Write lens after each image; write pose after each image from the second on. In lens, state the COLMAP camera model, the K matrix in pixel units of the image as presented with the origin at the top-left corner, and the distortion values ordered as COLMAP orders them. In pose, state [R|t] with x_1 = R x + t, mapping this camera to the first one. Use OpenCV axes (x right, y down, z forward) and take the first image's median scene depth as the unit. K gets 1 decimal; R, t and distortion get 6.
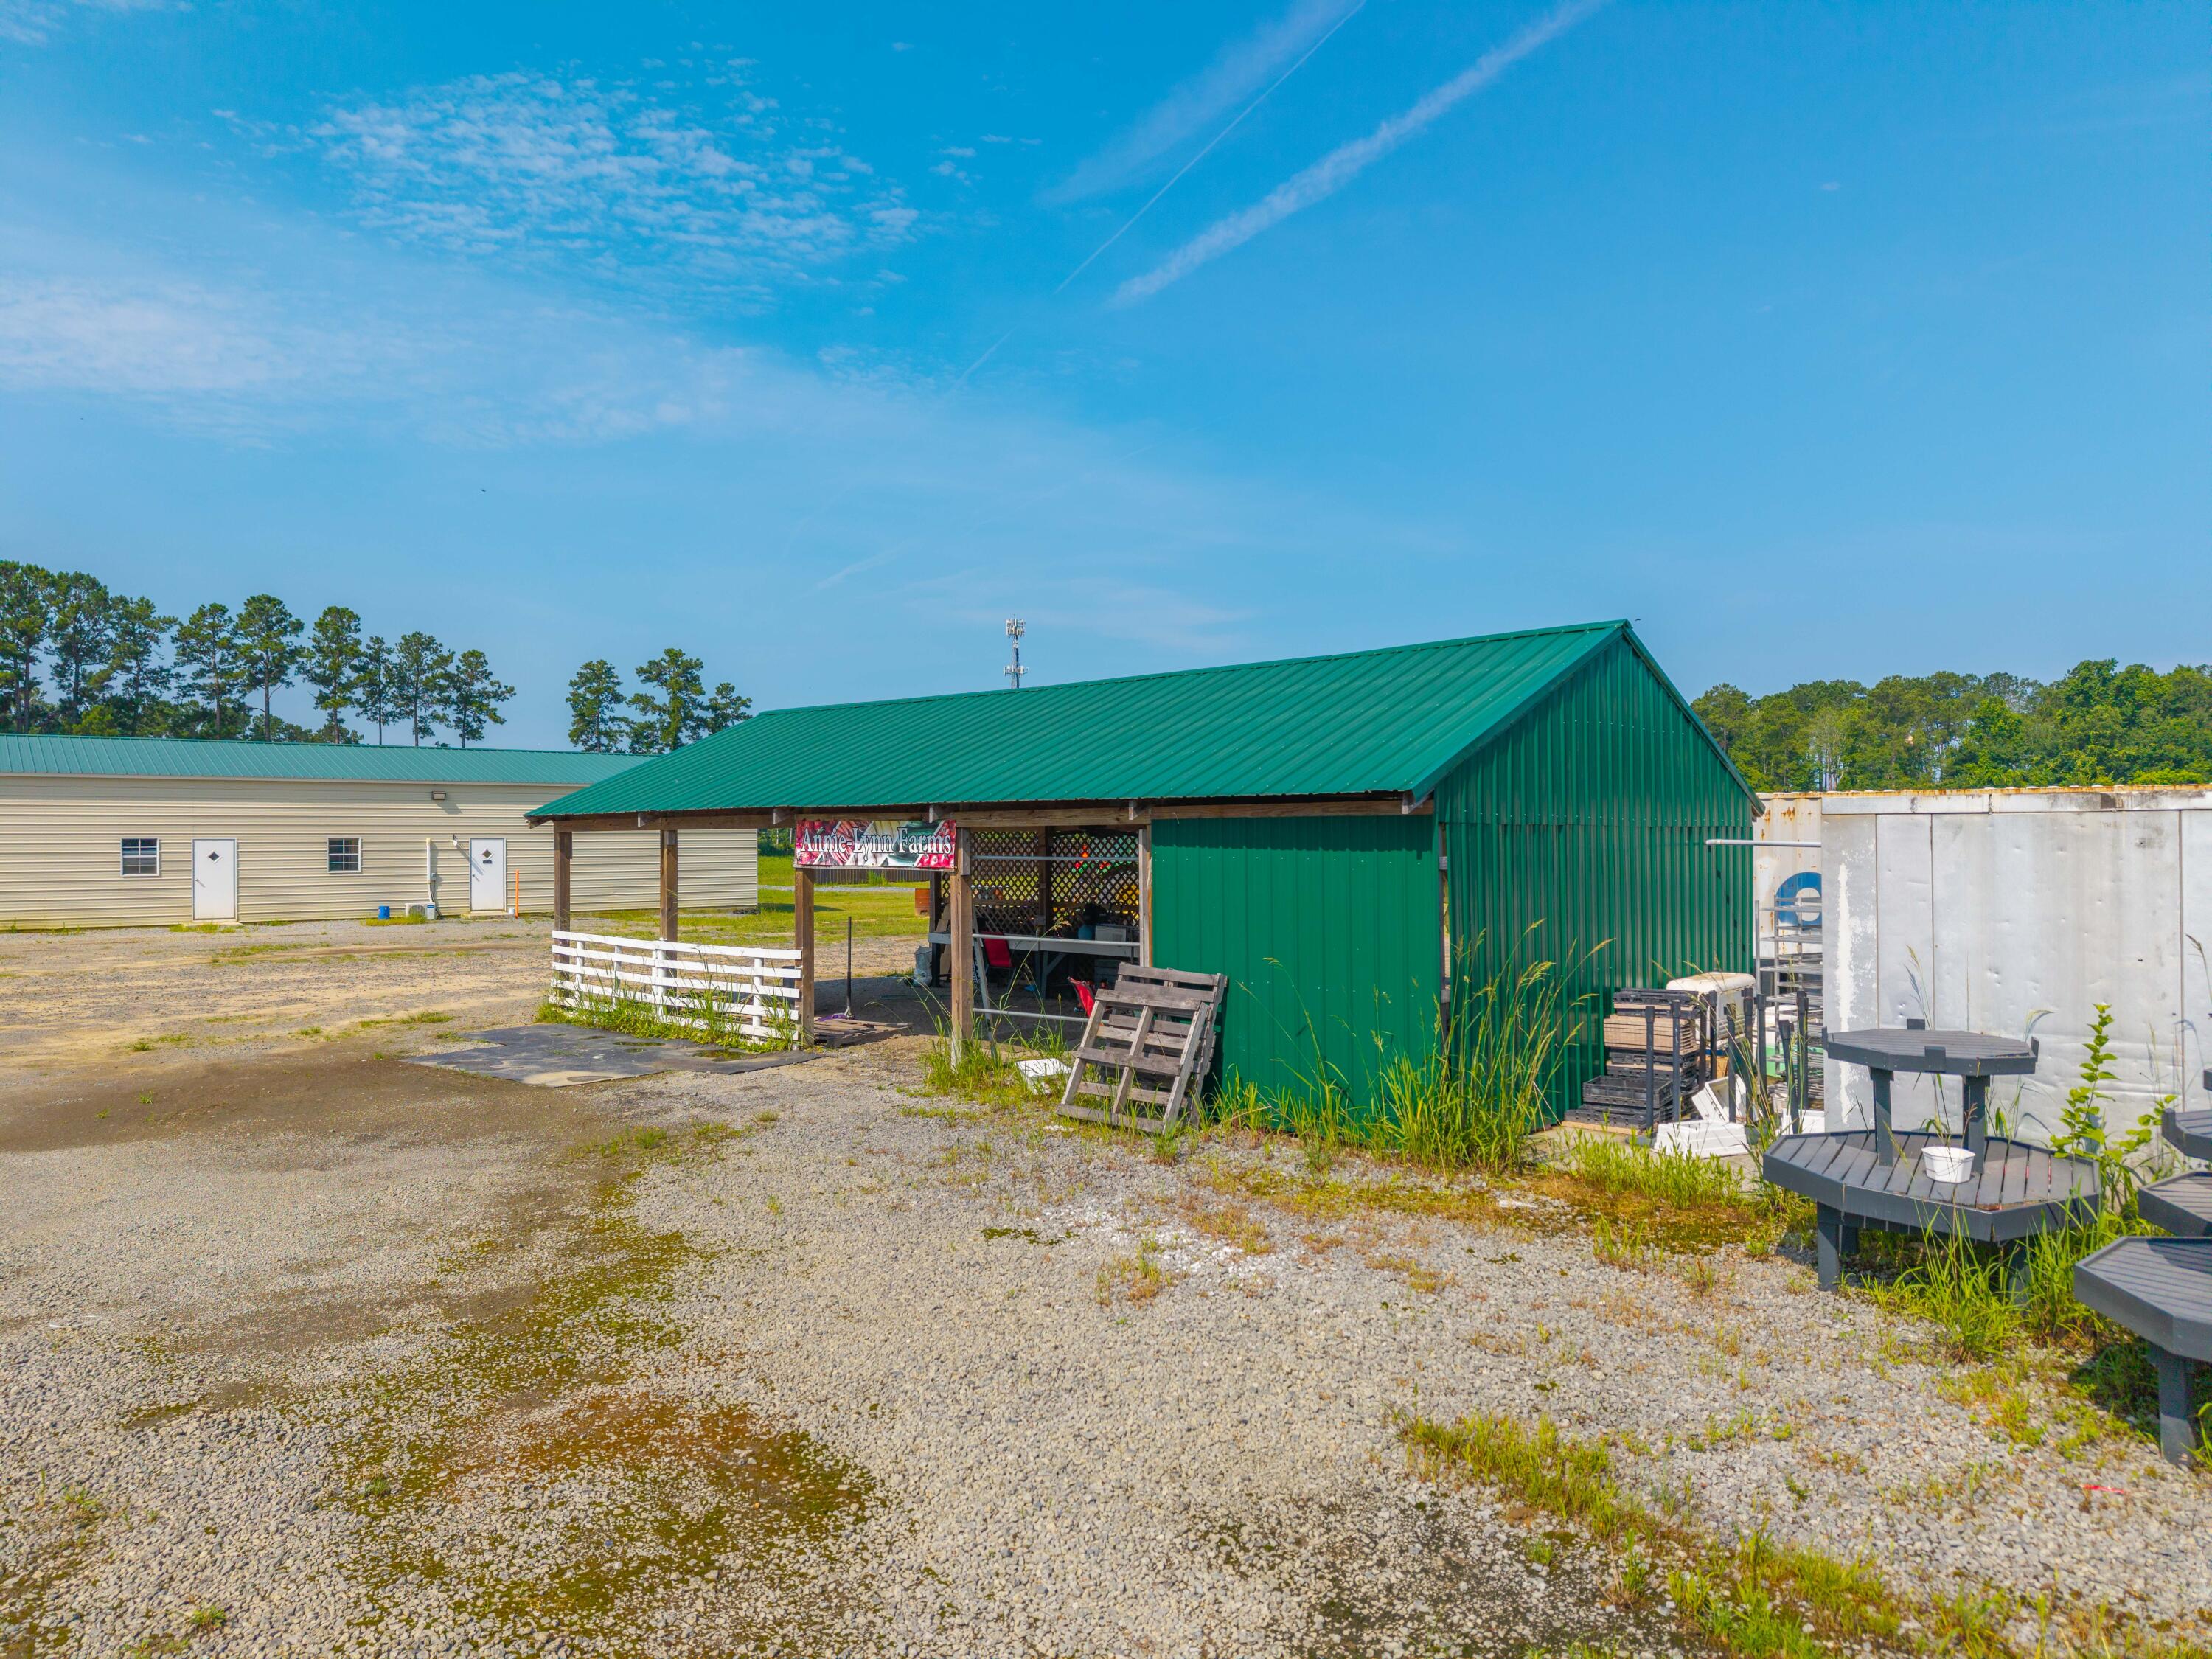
lens RADIAL K [[1485.5, 0, 1106.0], [0, 1485.5, 829.5], [0, 0, 1]] dist [0.061068, -0.053025]
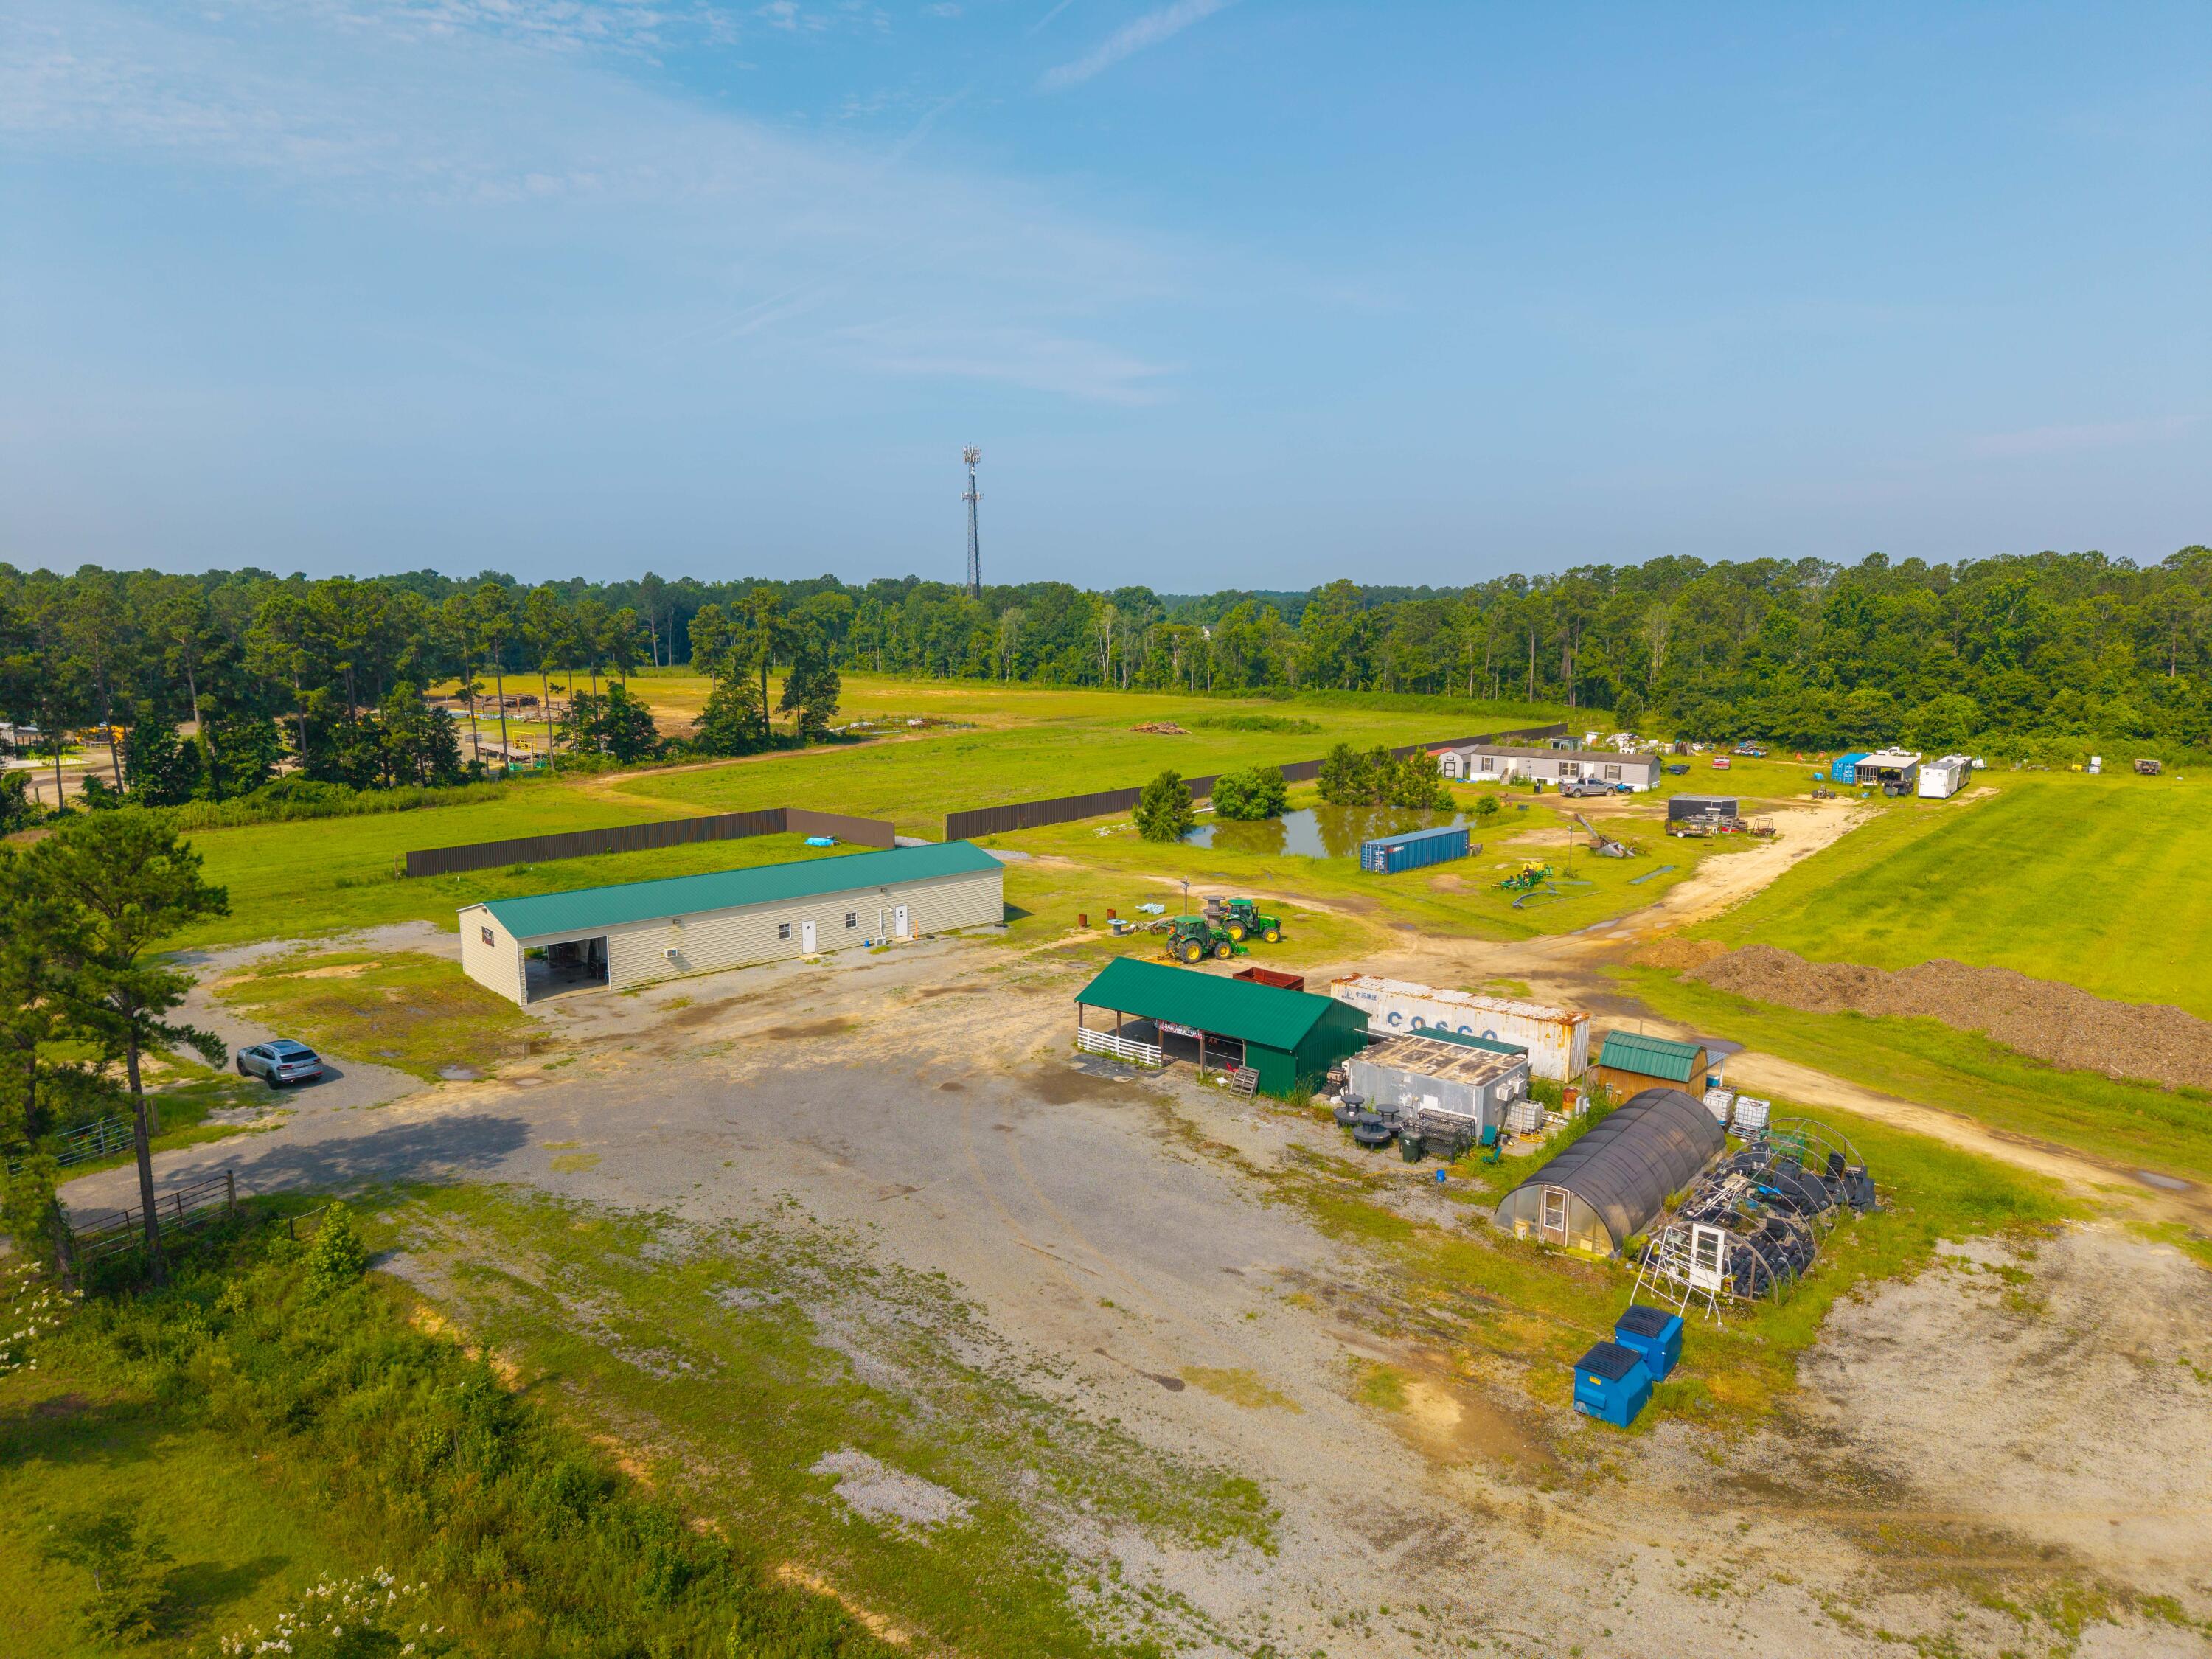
lens RADIAL K [[1485.5, 0, 1106.0], [0, 1485.5, 829.5], [0, 0, 1]] dist [0.061068, -0.053025]
pose [[0.998752, -0.003769, 0.049801, -0.072535], [-0.004241, 0.987144, 0.159778, -0.158466], [-0.049763, -0.159789, 0.985896, -0.409078]]
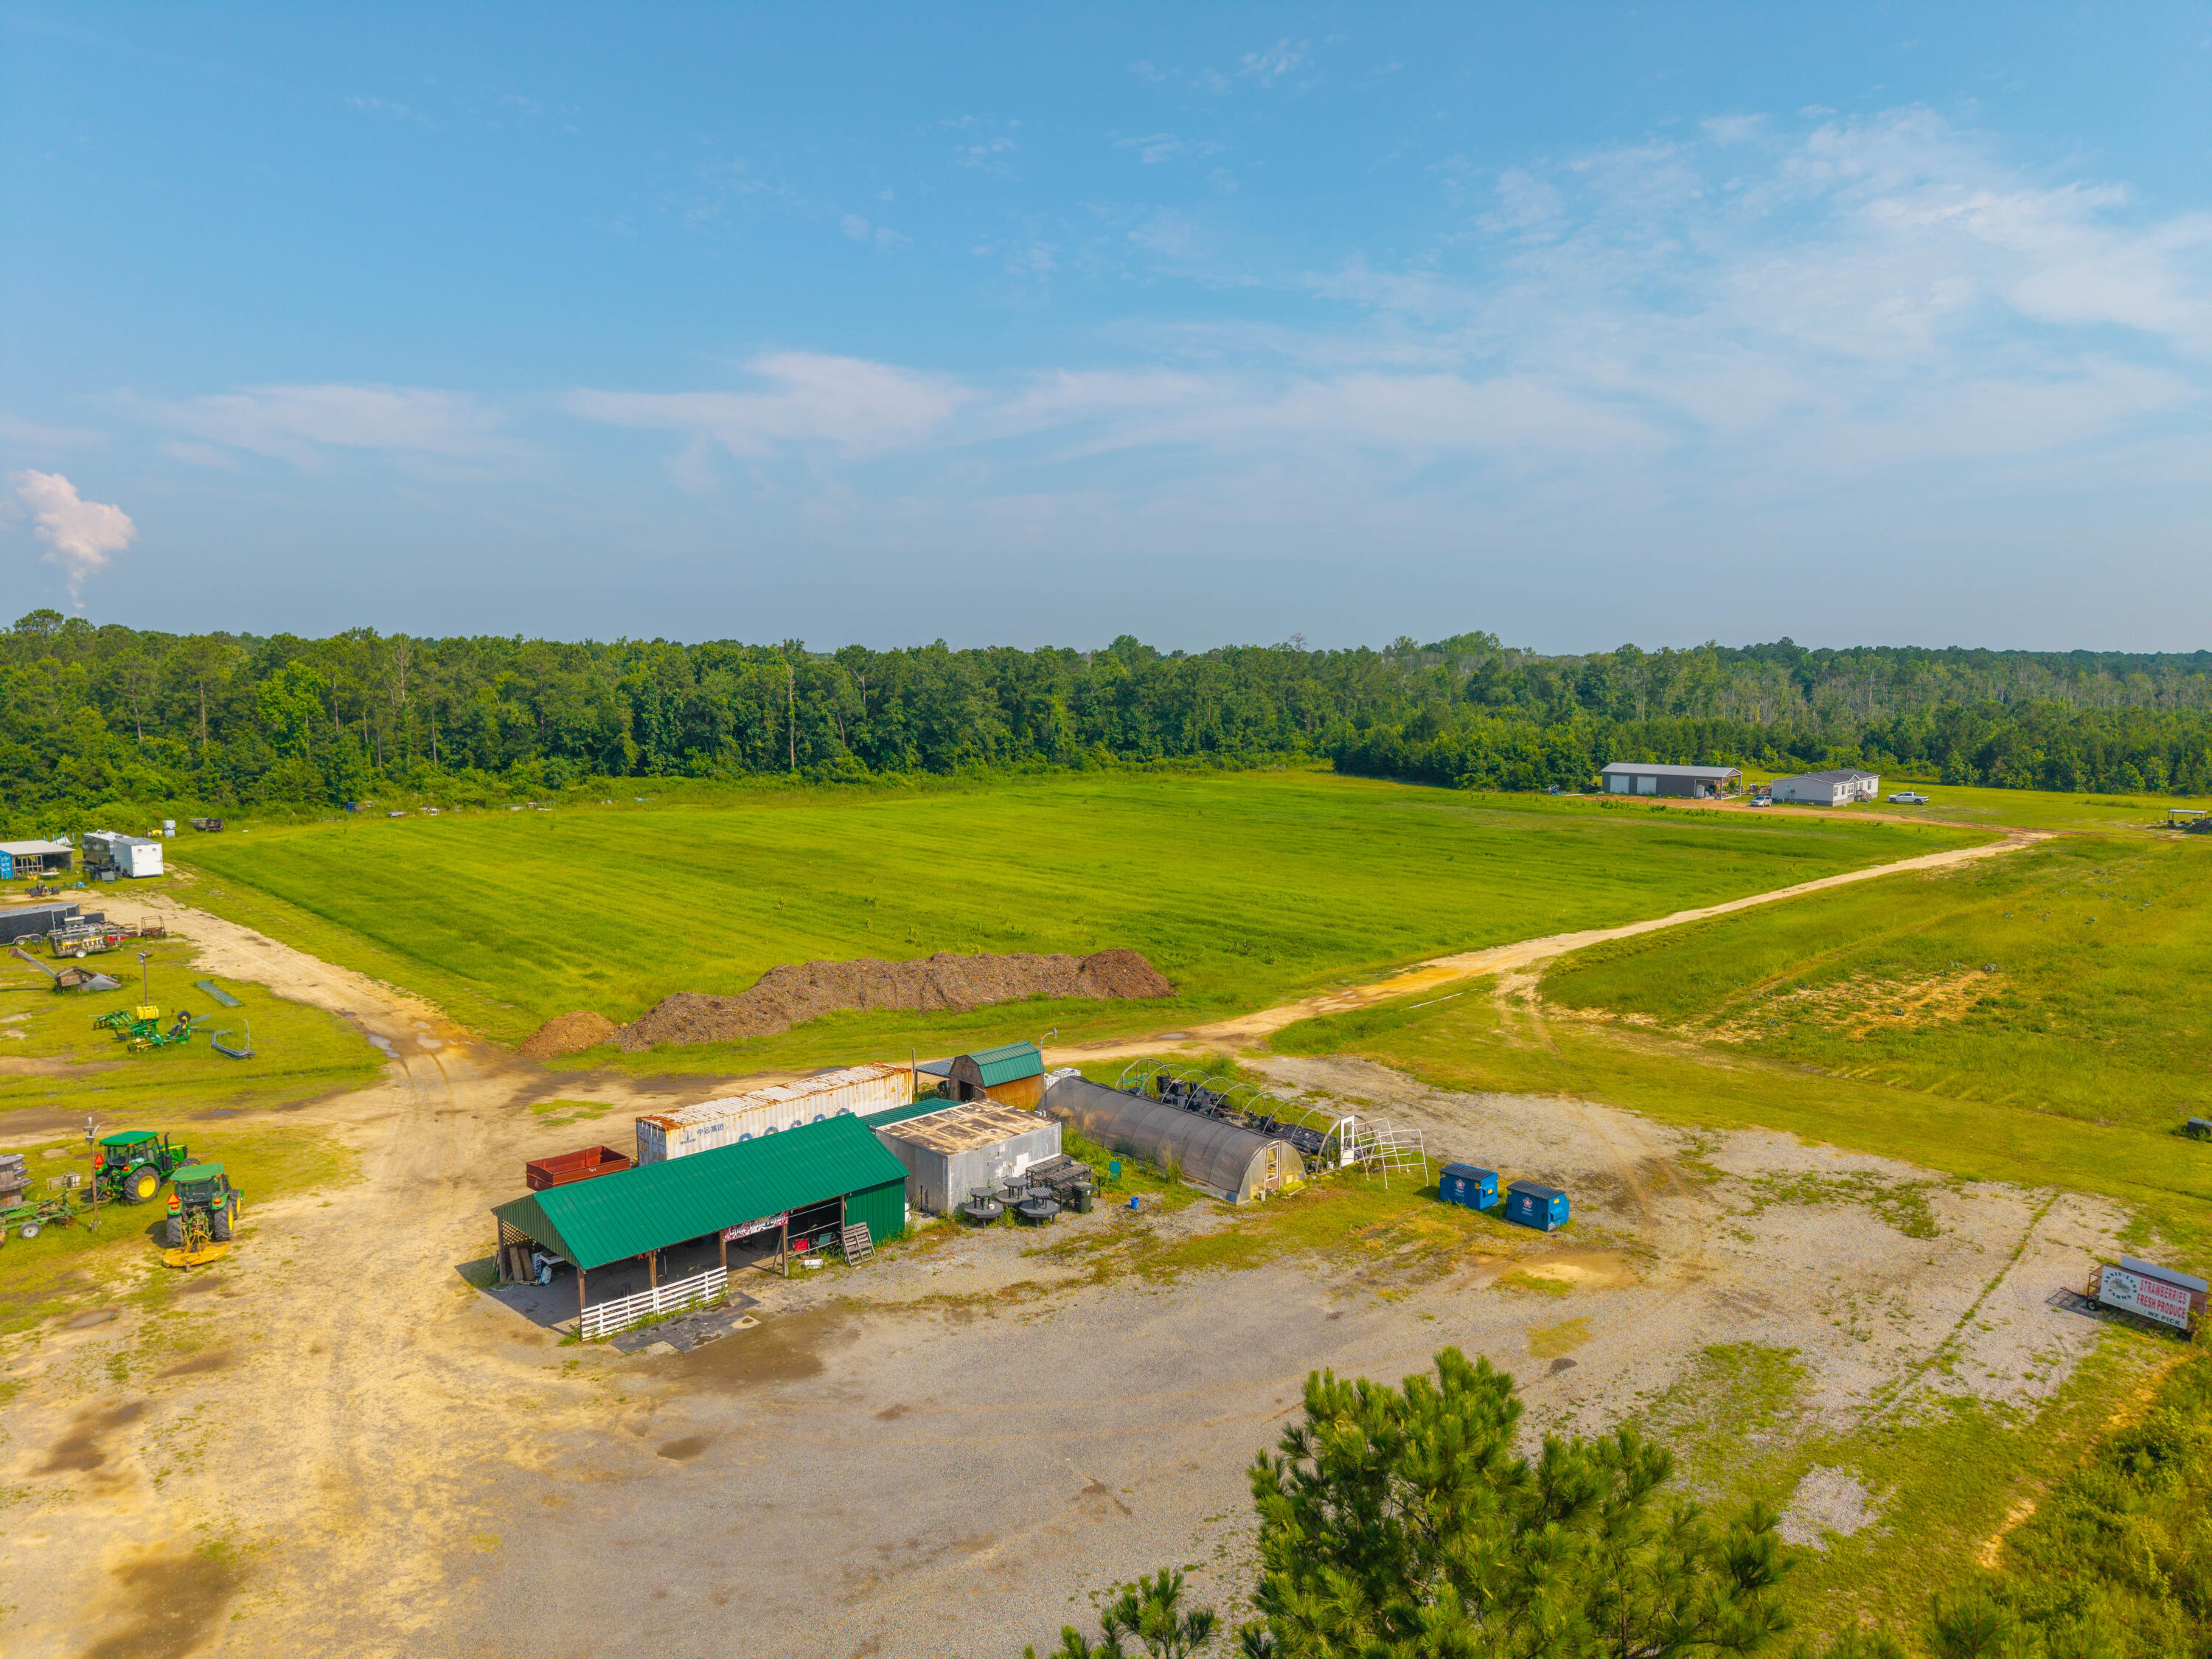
lens RADIAL K [[1468.2, 0, 1097.0], [0, 1468.2, 820.9], [0, 0, 1]] dist [0.043647, -0.028691]
pose [[0.087423, -0.105491, 0.990570, -0.401848], [-0.004120, 0.994330, 0.106255, -0.154087], [-0.996163, -0.013370, 0.086492, -0.011524]]
